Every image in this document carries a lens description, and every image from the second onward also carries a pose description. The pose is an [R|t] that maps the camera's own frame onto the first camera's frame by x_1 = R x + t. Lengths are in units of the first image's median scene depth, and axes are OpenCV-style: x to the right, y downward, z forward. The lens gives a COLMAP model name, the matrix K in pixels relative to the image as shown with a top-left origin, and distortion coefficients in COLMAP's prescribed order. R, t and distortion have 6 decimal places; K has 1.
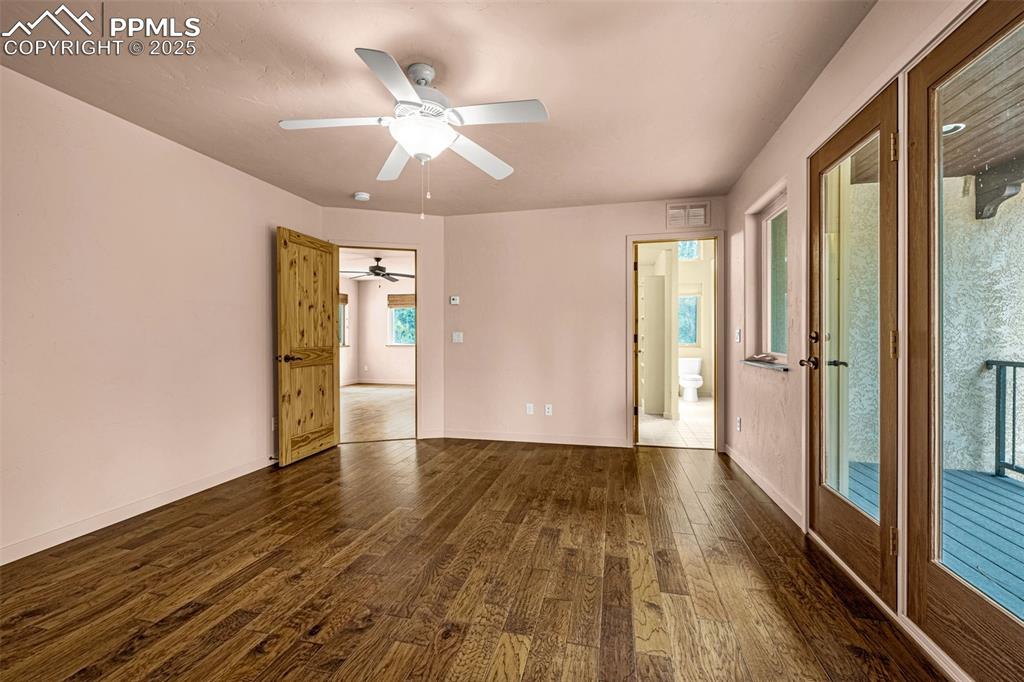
lens RADIAL K [[430.7, 0, 508.7], [0, 430.7, 340.7], [0, 0, 1]] dist [-0.000801, 0.000188]
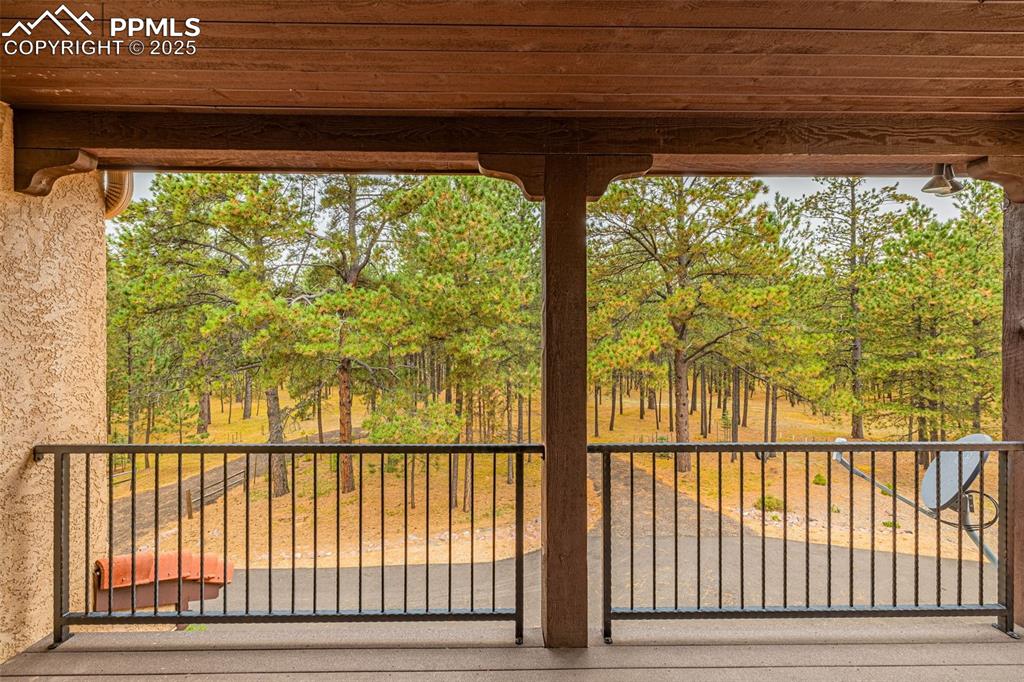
lens RADIAL K [[430.7, 0, 509.1], [0, 430.7, 338.0], [0, 0, 1]] dist [-0.000801, 0.000188]
pose [[-0.250137, 0.000976, 0.968210, 0.469546], [0.008991, 0.999959, 0.001315, -0.105677], [-0.968169, 0.009035, -0.250135, 0.618045]]
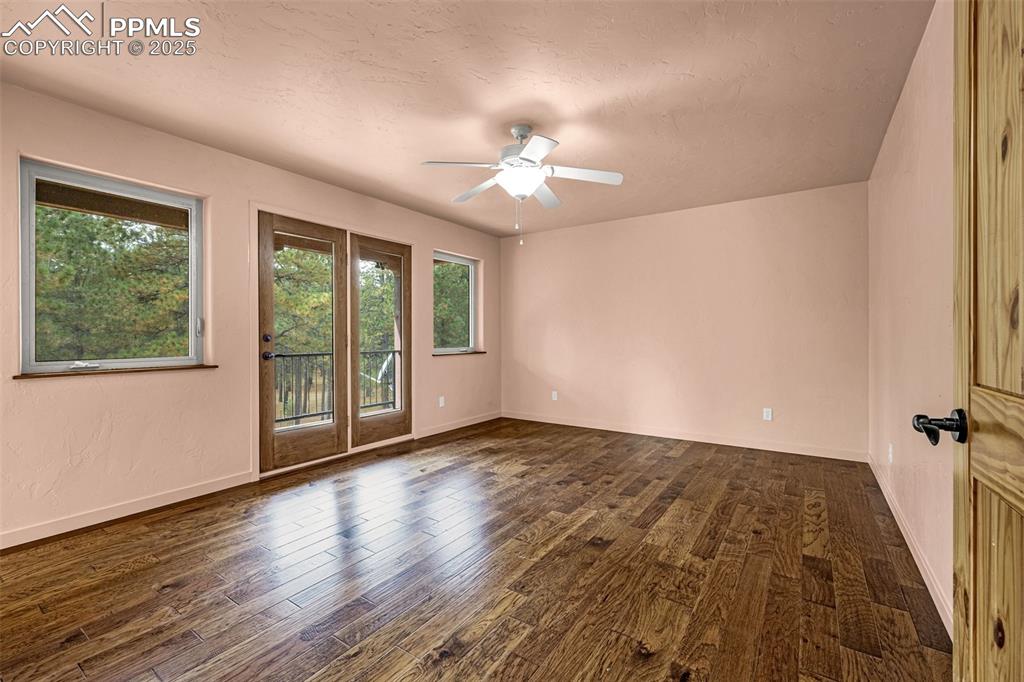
lens RADIAL K [[430.7, 0, 513.9], [0, 430.7, 337.0], [0, 0, 1]] dist [-0.000801, 0.000188]
pose [[-0.935320, 0.006366, 0.353746, -0.441000], [0.009703, 0.999924, 0.007660, -0.012894], [-0.353671, 0.010597, -0.935310, 1.538417]]
